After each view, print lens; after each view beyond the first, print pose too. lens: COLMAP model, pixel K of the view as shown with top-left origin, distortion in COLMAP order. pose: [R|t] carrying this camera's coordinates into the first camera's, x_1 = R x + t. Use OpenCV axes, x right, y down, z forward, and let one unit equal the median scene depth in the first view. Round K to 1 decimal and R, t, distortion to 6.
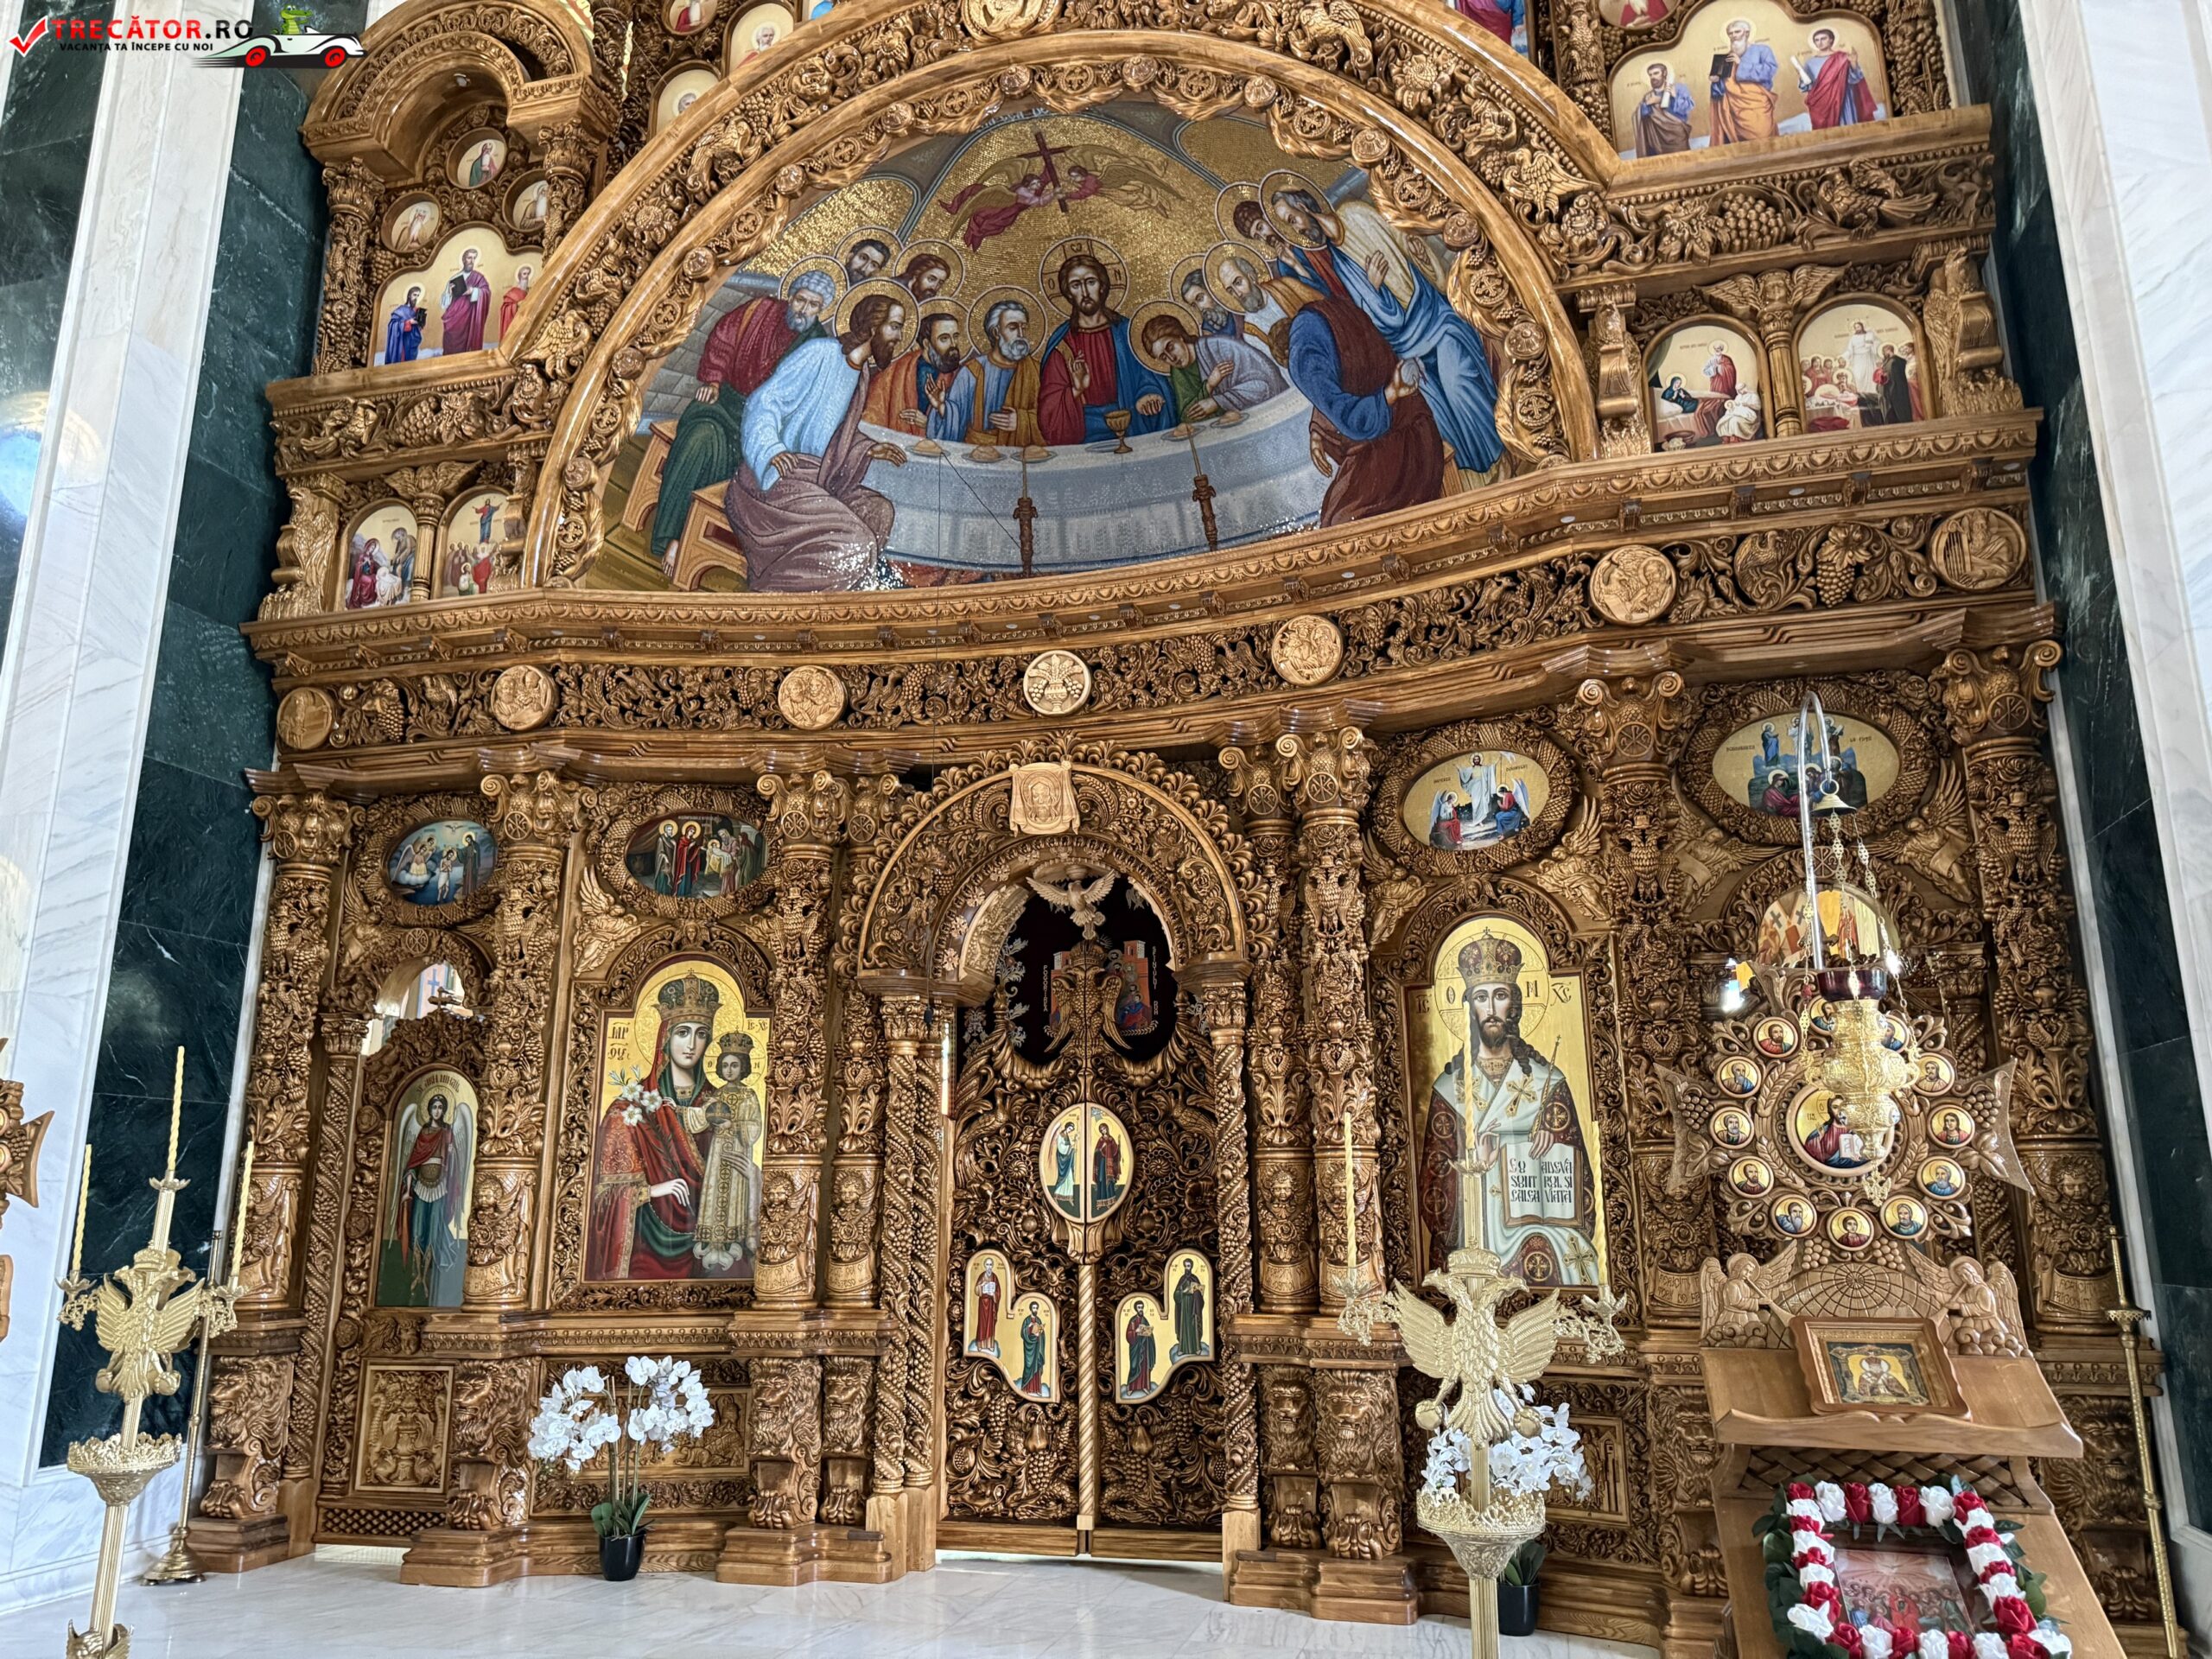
lens RADIAL K [[1546.1, 0, 1106.0], [0, 1546.1, 829.5], [0, 0, 1]] dist [0.151712, -0.257628]
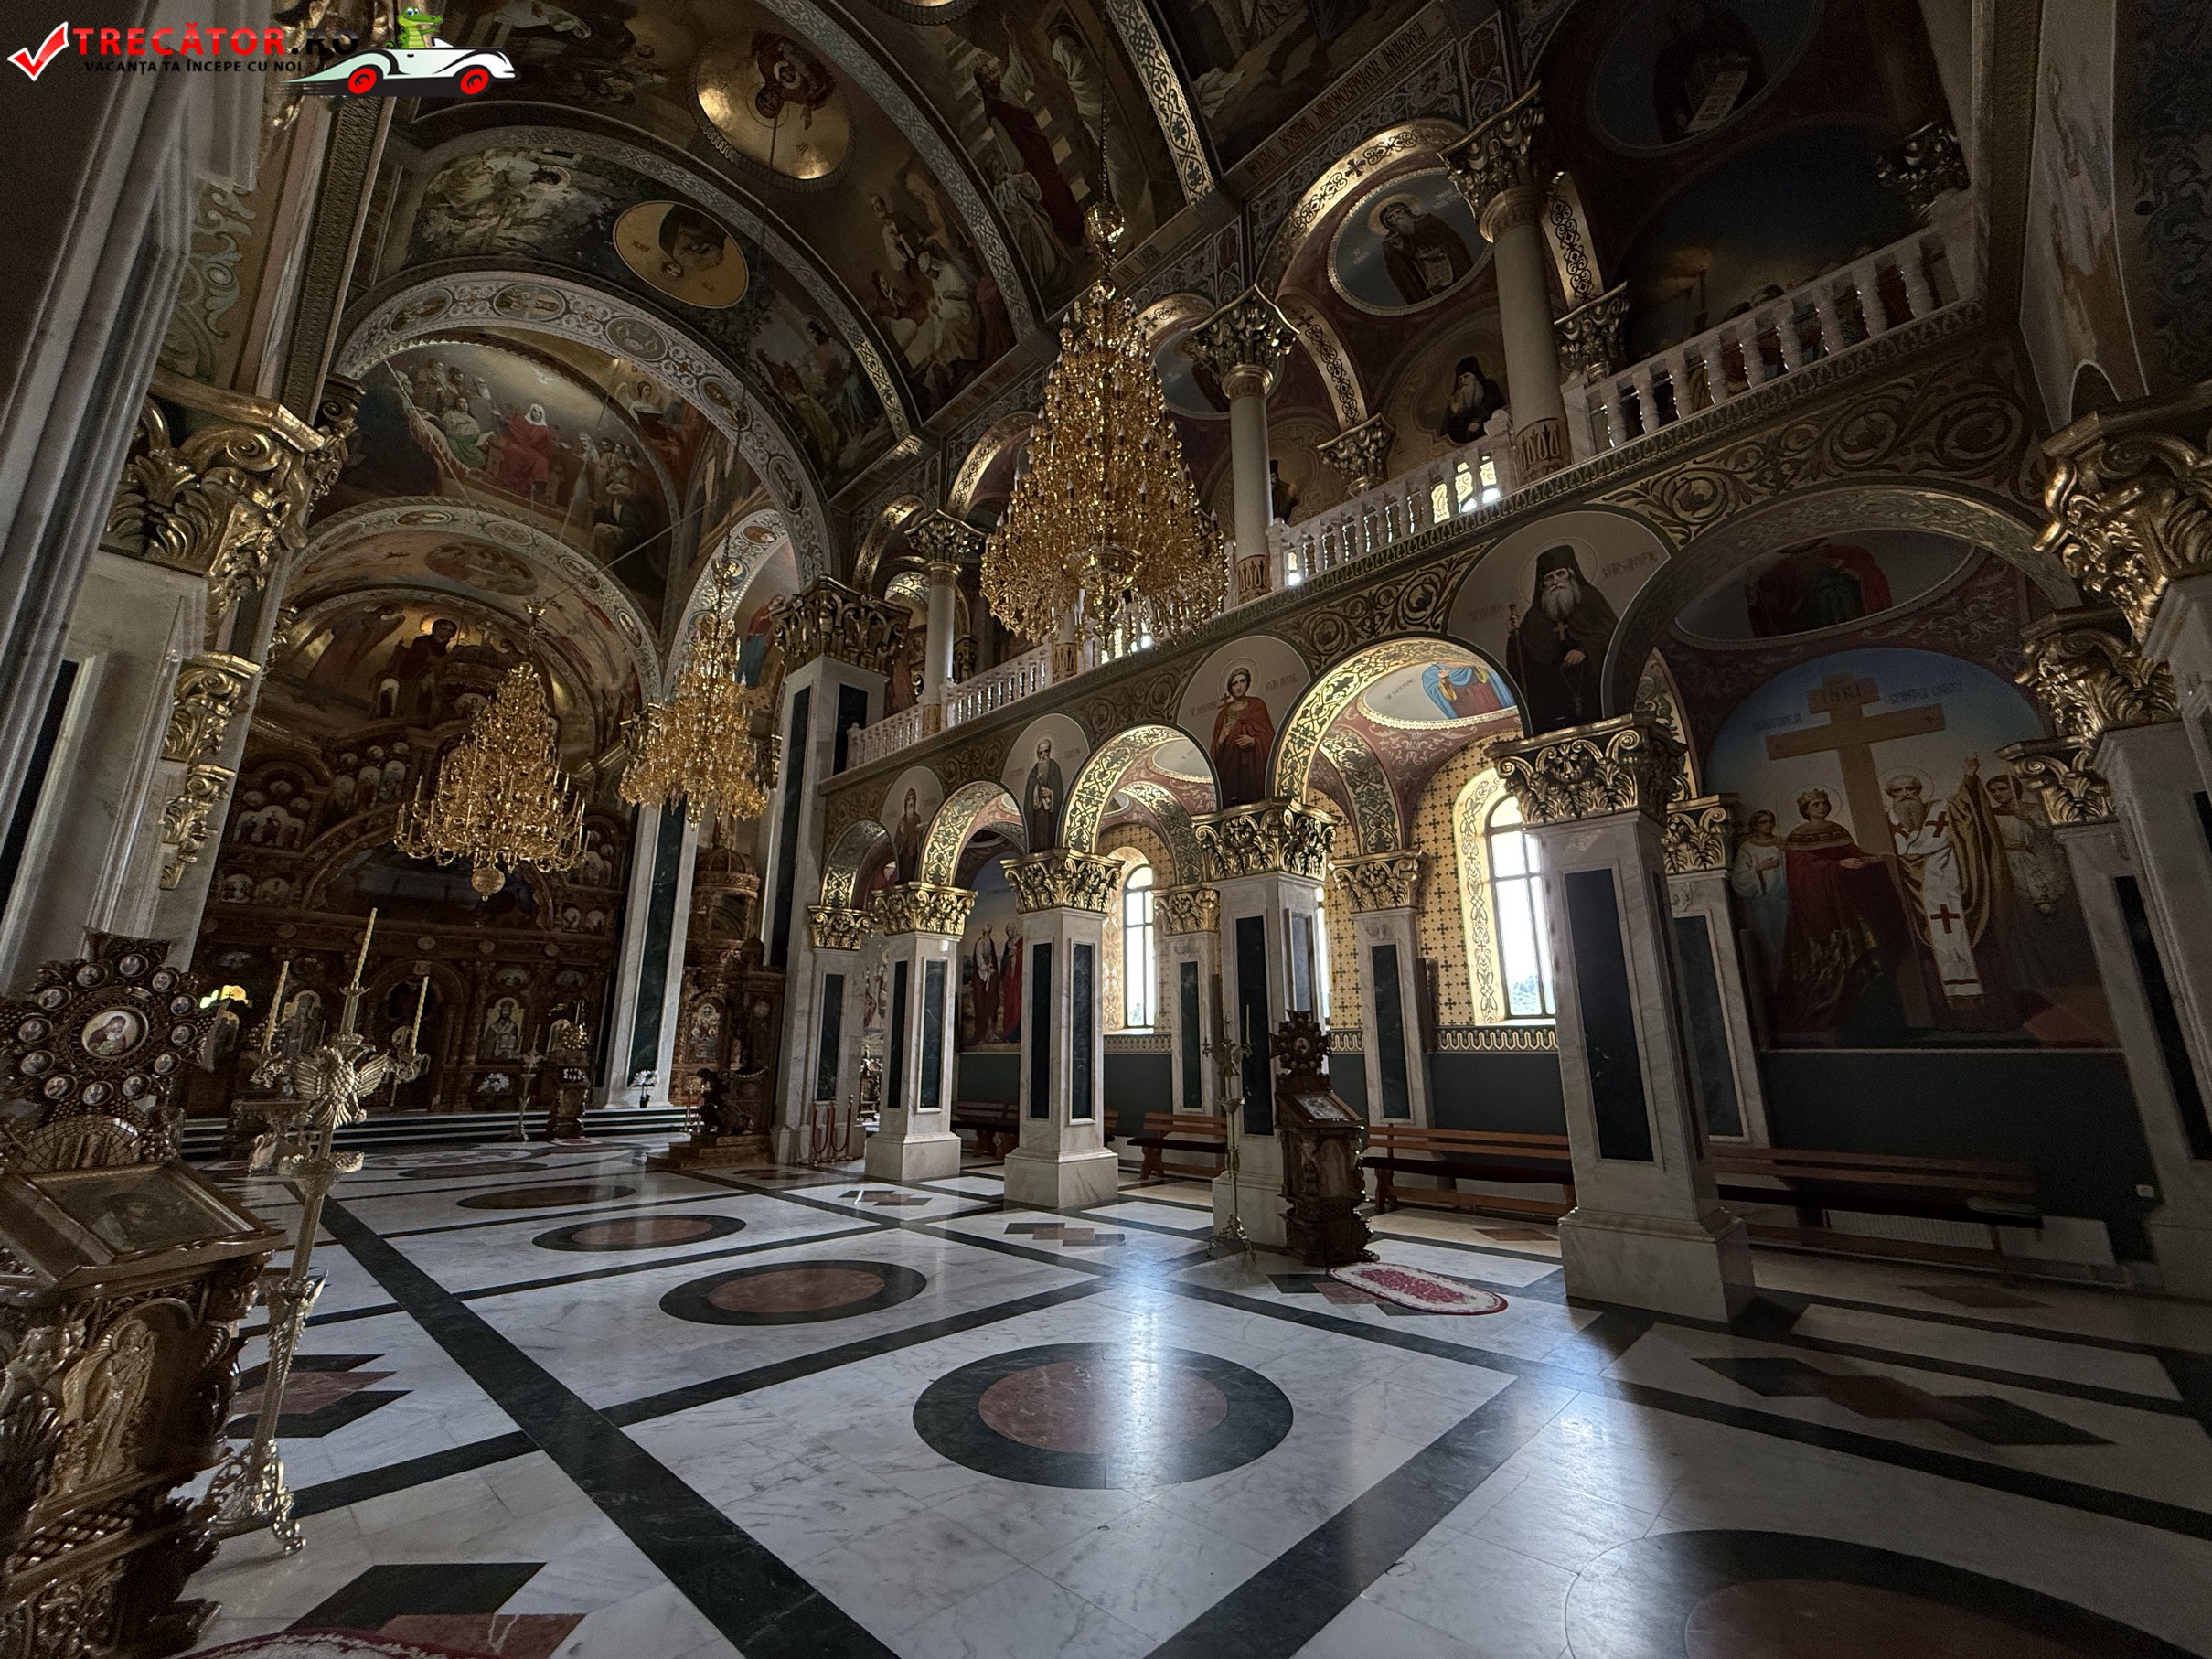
lens RADIAL K [[874.5, 0, 1106.0], [0, 874.5, 829.5], [0, 0, 1]] dist [-0.006538, -0.000078]
pose [[0.482775, 0.219189, 0.847871, -1.519059], [-0.206194, 0.969403, -0.133201, -0.556831], [-0.851124, -0.110520, 0.513198, -2.413914]]
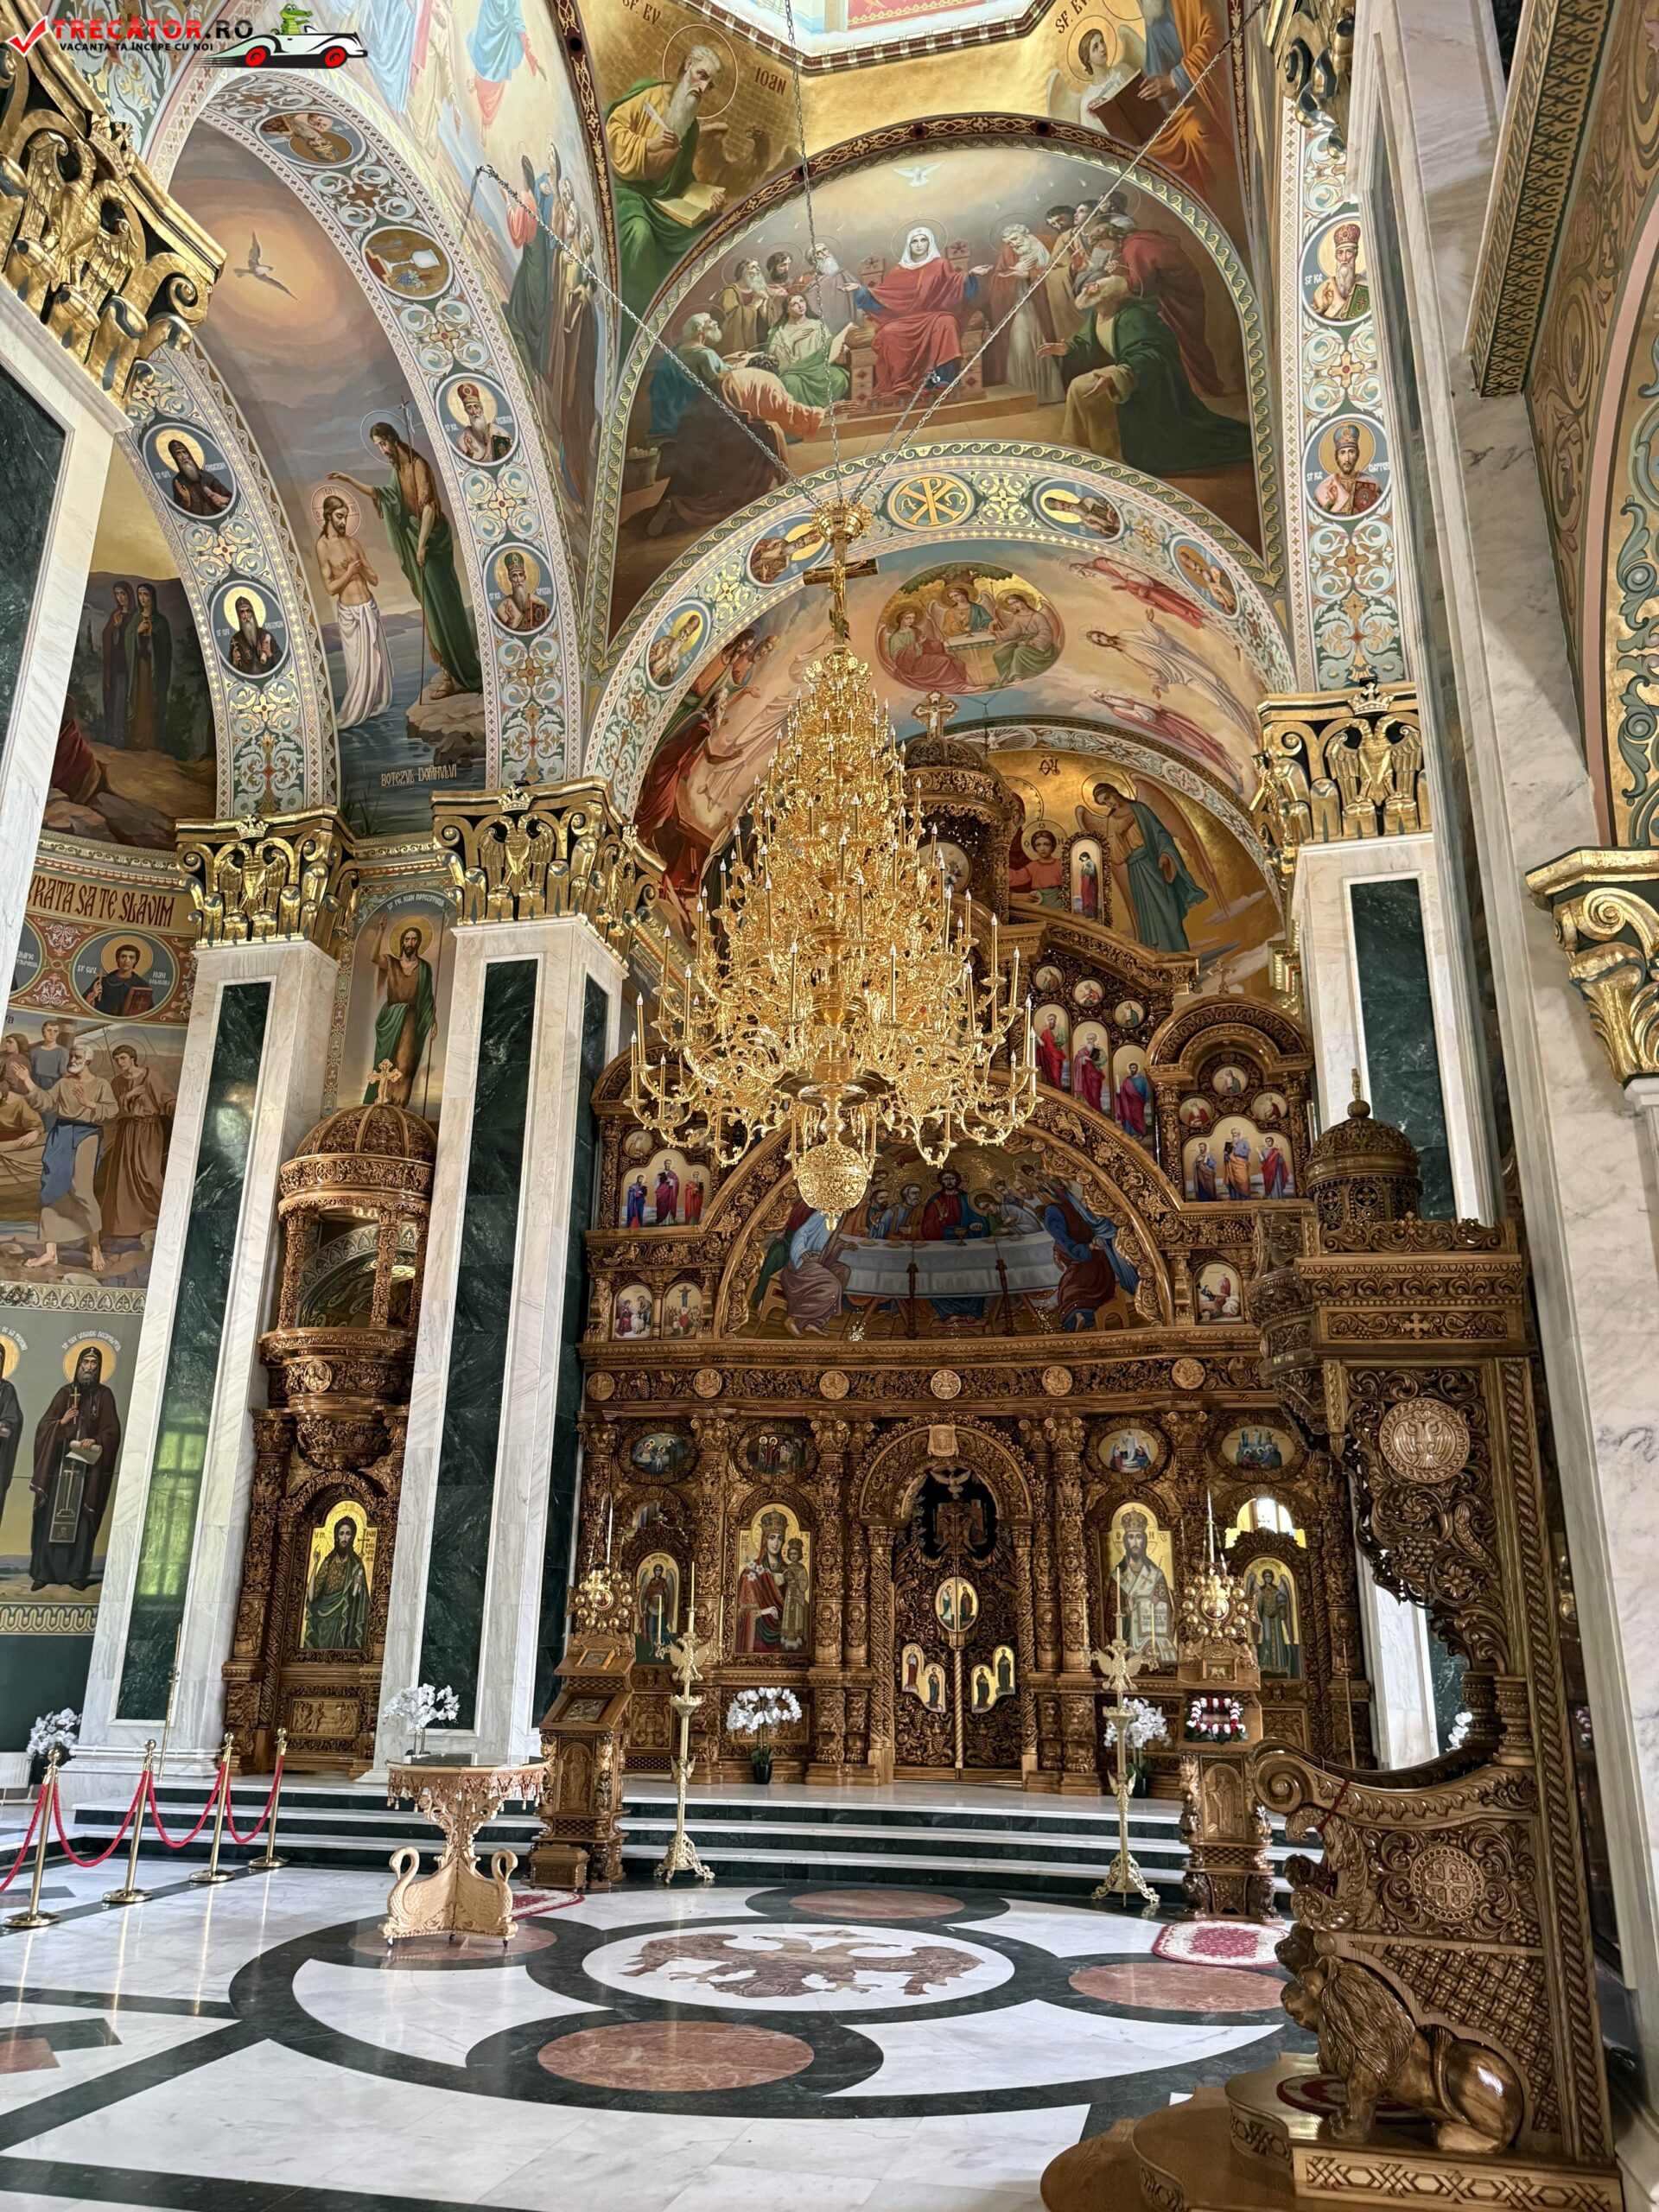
lens RADIAL K [[1546.1, 0, 829.5], [0, 1546.1, 1106.0], [0, 0, 1]] dist [0.151712, -0.257628]
pose [[0.999472, 0.025323, 0.020374, -0.270155], [-0.023530, 0.996199, -0.083869, -0.319477], [-0.022421, 0.083346, 0.996268, -1.355085]]
